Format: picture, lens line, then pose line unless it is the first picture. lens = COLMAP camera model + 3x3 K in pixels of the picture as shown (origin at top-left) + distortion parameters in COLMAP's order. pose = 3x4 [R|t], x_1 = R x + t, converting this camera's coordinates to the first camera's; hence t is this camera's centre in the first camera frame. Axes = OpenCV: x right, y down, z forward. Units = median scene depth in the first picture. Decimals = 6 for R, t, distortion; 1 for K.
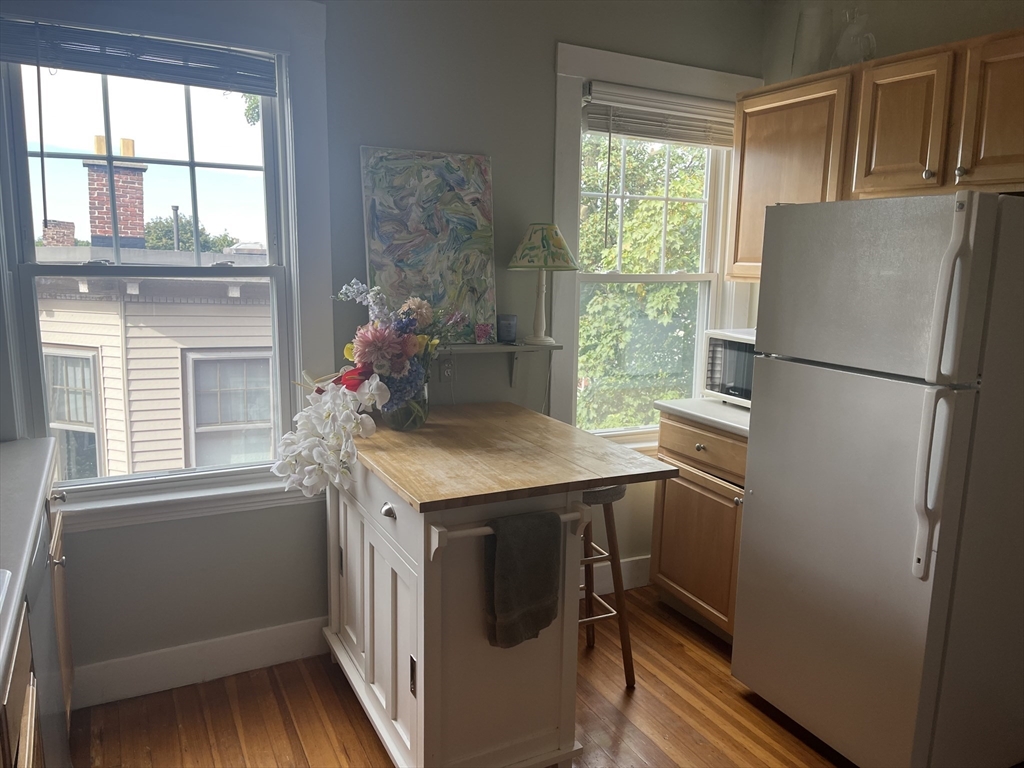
lens RADIAL K [[775.1, 0, 516.3], [0, 775.1, 386.2], [0, 0, 1]] dist [0.053824, -0.054035]
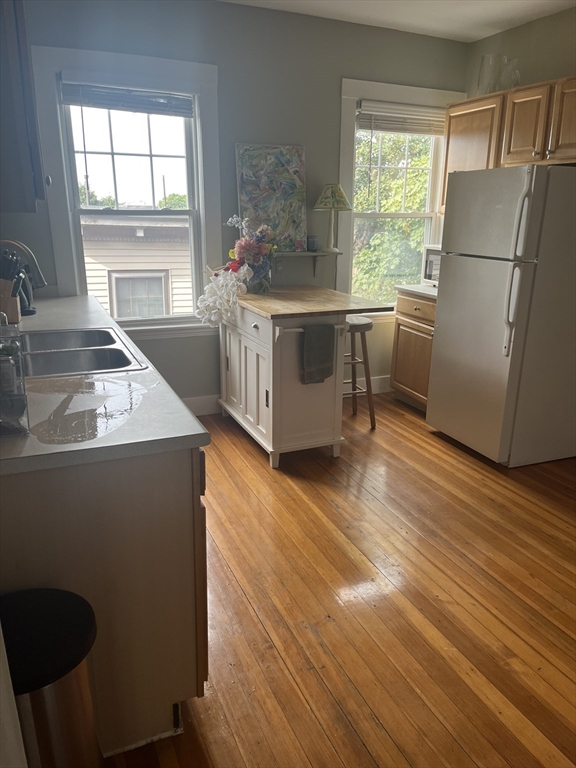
lens RADIAL K [[581.3, 0, 282.8], [0, 581.3, 387.2], [0, 0, 1]] dist [0.053824, -0.054035]
pose [[0.997323, 0.009422, -0.072512, 0.023831], [-0.000049, 0.991750, 0.128190, 0.096344], [0.073122, -0.127843, 0.989095, -0.468983]]
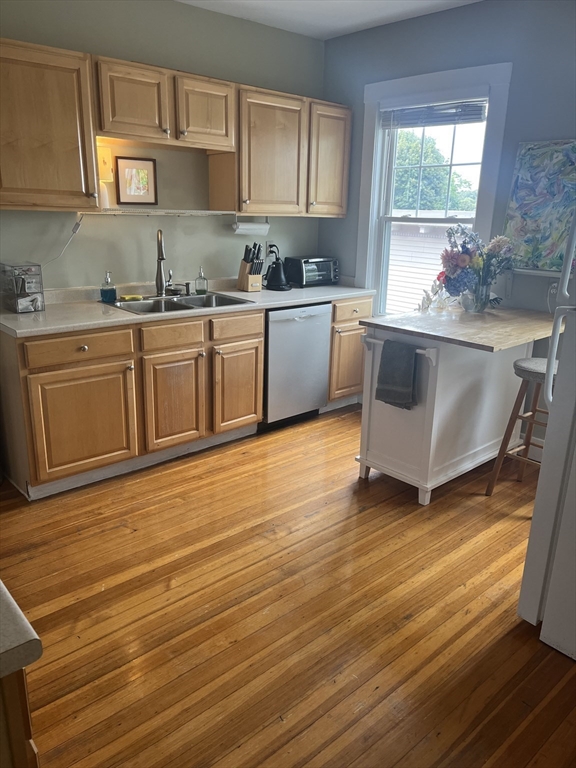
lens RADIAL K [[581.3, 0, 280.7], [0, 581.3, 387.9], [0, 0, 1]] dist [0.053824, -0.054035]
pose [[0.242535, 0.267209, -0.932618, 0.975816], [-0.172513, 0.957878, 0.229583, -0.007576], [0.954681, 0.105207, 0.278416, 0.214452]]
